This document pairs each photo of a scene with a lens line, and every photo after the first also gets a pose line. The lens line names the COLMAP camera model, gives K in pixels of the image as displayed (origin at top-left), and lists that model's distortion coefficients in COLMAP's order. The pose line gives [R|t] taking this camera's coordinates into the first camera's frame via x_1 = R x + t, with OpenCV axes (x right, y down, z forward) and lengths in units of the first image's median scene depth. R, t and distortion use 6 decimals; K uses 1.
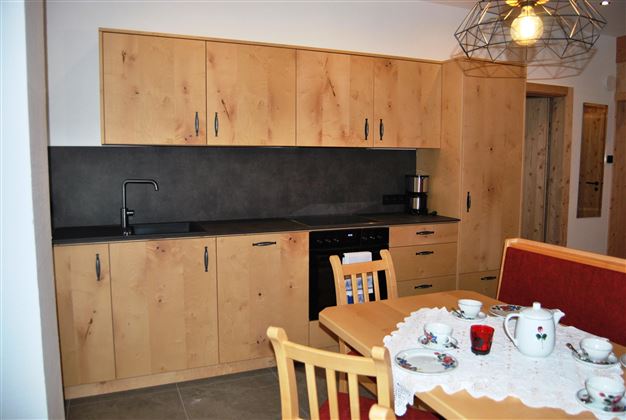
lens RADIAL K [[489.8, 0, 313.0], [0, 489.8, 210.0], [0, 0, 1]] dist [-0.116420, 0.051642]
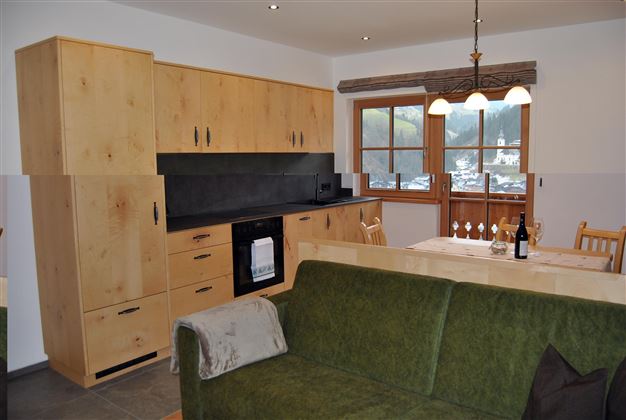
lens RADIAL K [[489.8, 0, 313.0], [0, 489.8, 210.0], [0, 0, 1]] dist [-0.116420, 0.051642]
pose [[0.886894, -0.071351, 0.456429, -0.364394], [0.075975, 0.997076, 0.008239, 0.016153], [-0.455682, 0.027370, 0.889722, -0.158180]]
